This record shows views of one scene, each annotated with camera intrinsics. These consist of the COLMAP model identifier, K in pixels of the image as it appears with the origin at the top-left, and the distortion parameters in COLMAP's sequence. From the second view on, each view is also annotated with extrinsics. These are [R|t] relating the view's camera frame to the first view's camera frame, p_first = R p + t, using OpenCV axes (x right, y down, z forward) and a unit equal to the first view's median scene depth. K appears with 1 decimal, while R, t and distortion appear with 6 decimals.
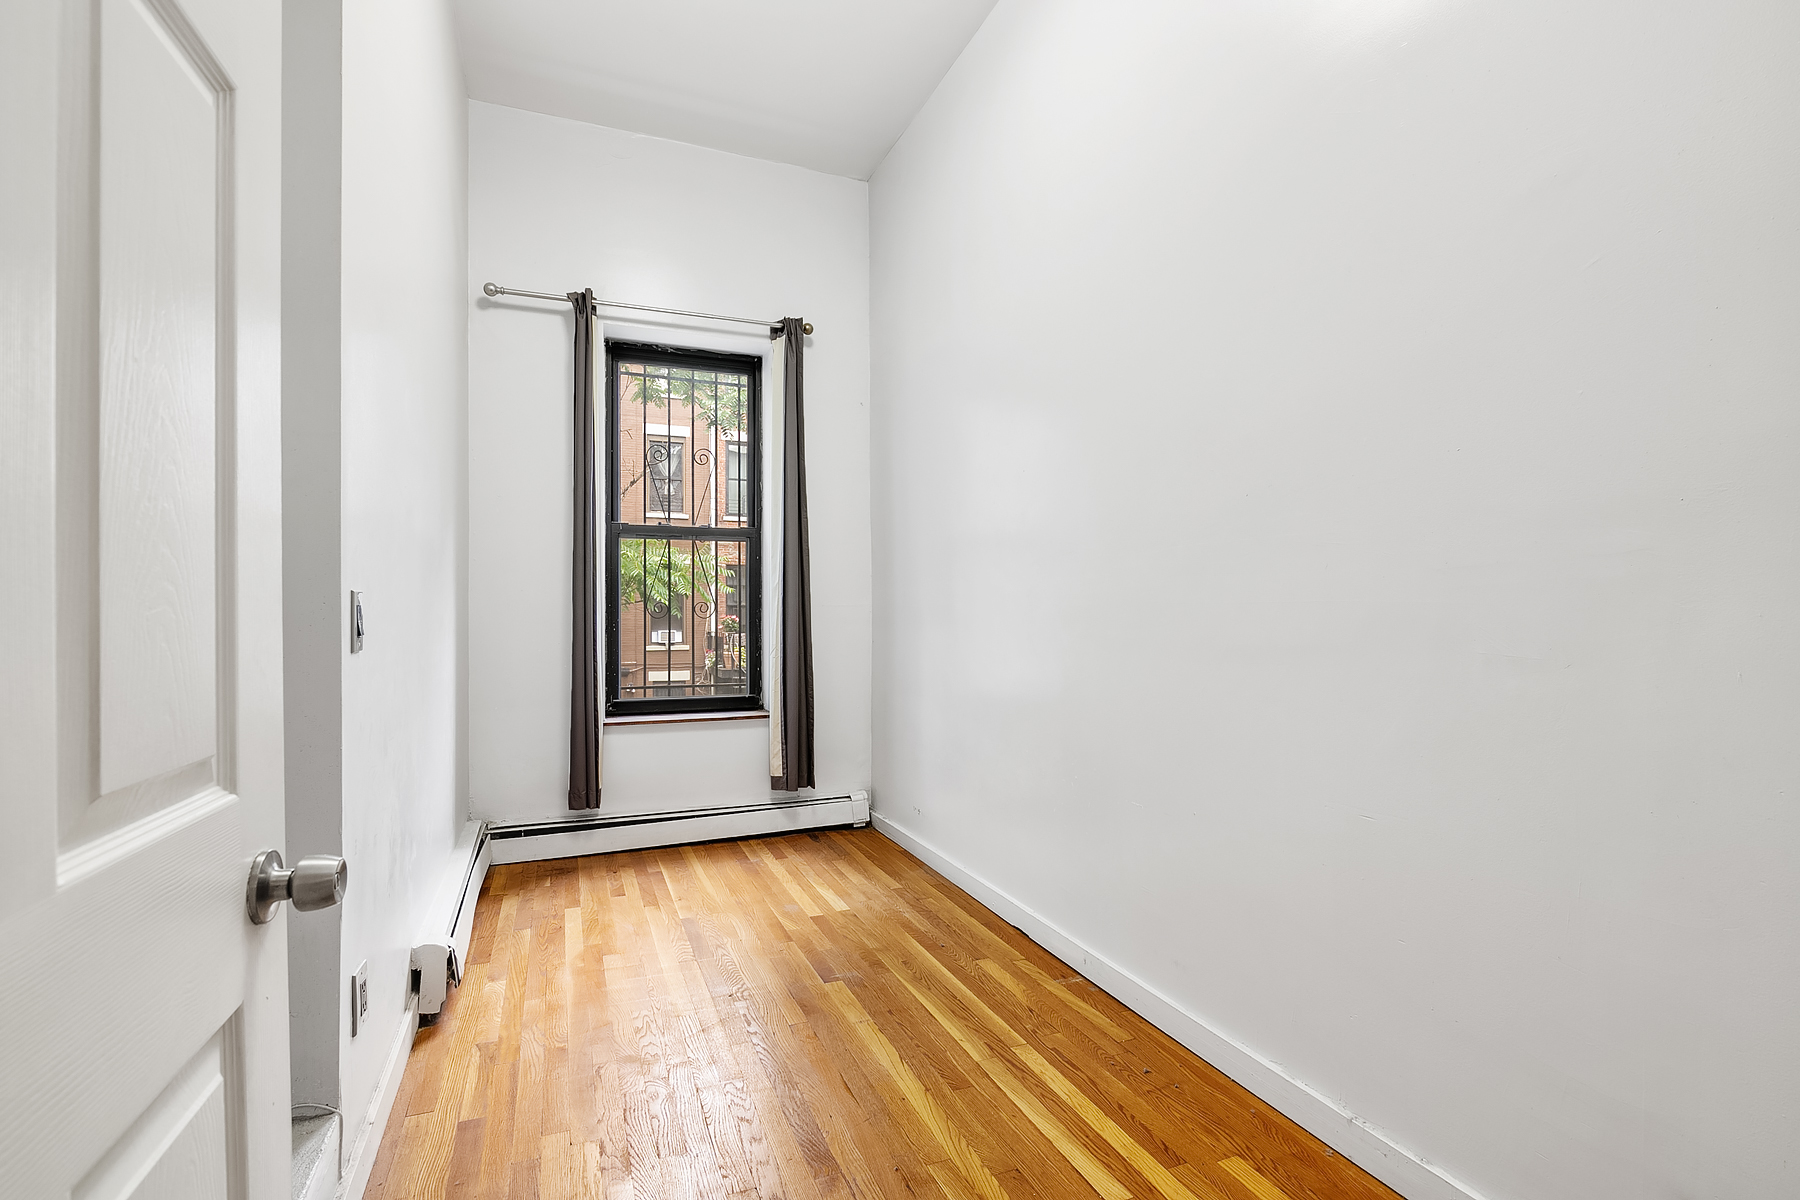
lens RADIAL K [[819.0, 0, 898.2], [0, 819.0, 606.9], [0, 0, 1]] dist [-0.004429, -0.000291]
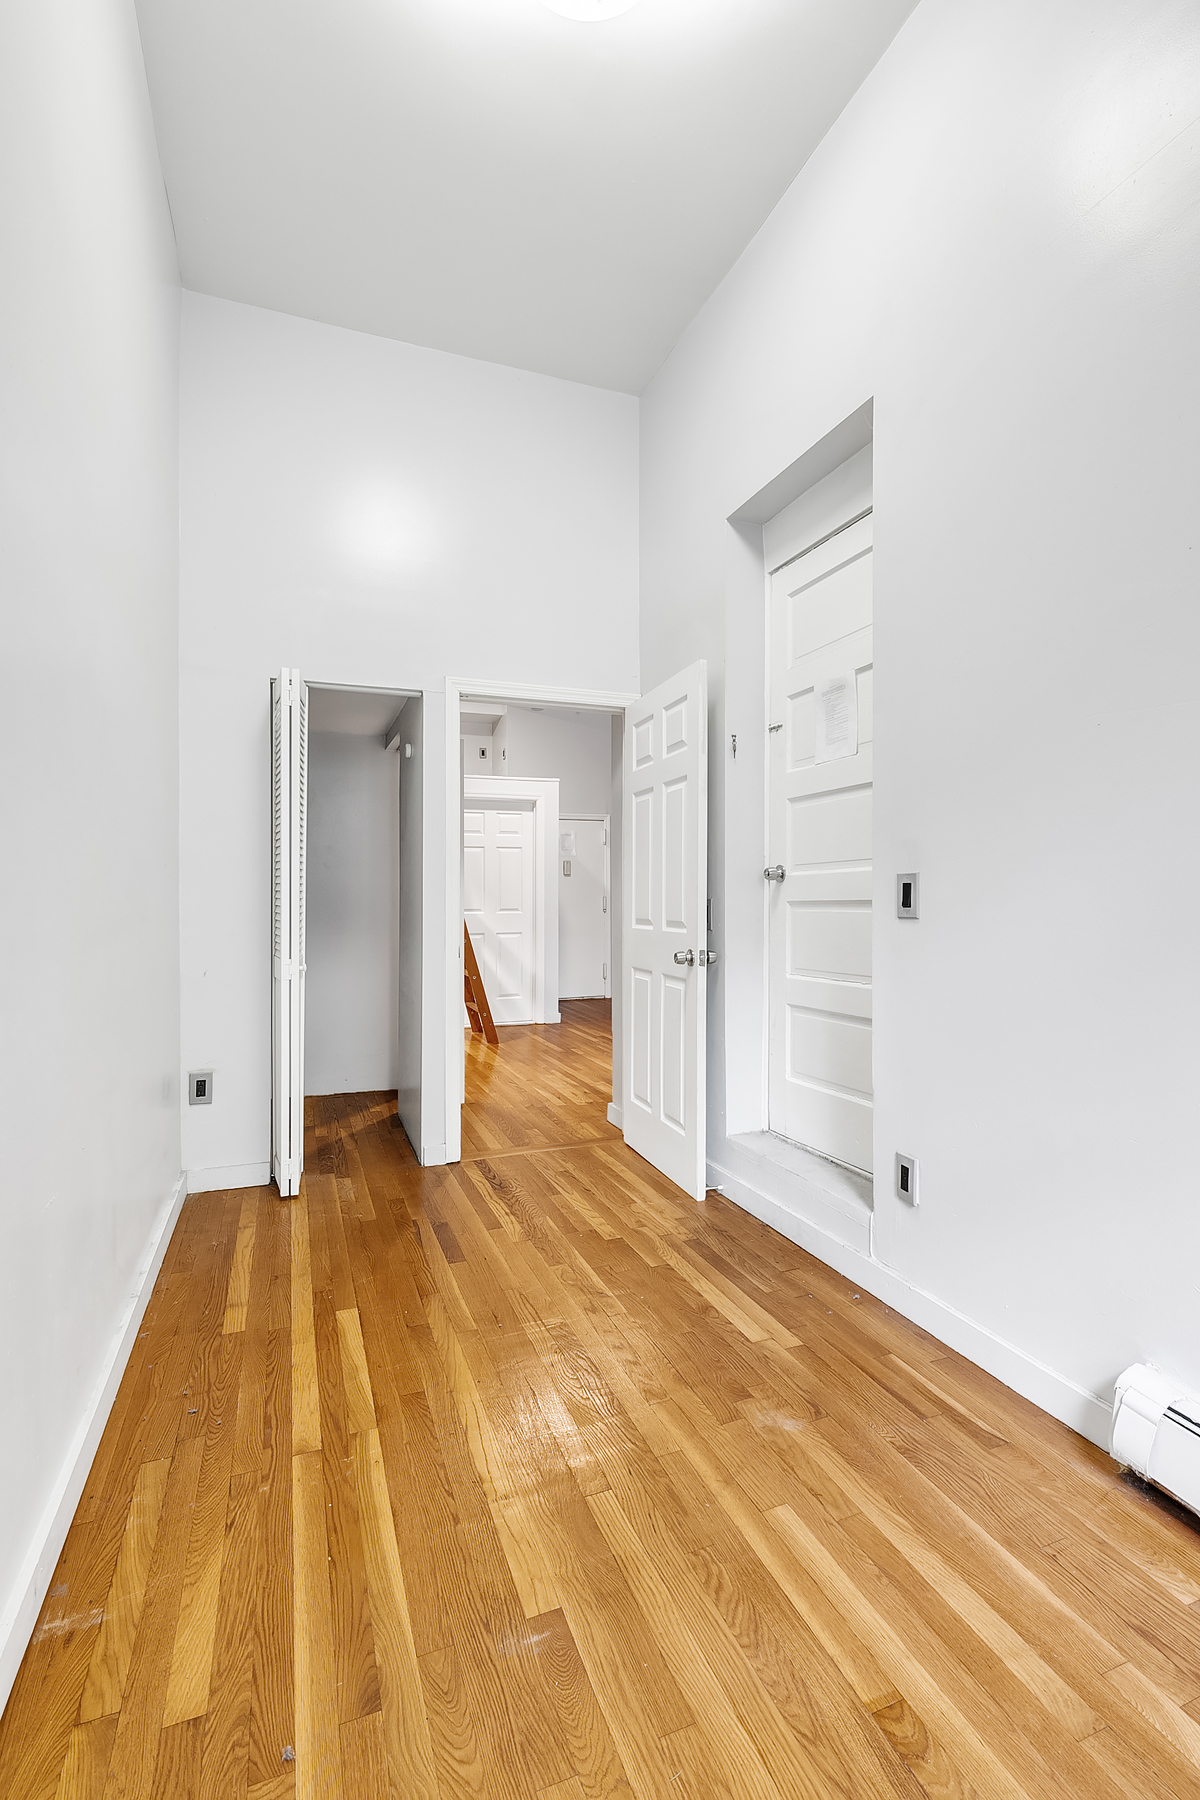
lens RADIAL K [[819.0, 0, 606.7], [0, 819.0, 899.9], [0, 0, 1]] dist [-0.004429, -0.000291]
pose [[-0.999692, 0.000780, 0.024797, -0.152852], [0.000659, 0.999988, -0.004873, 0.021548], [-0.024801, -0.004855, -0.999681, 1.760463]]
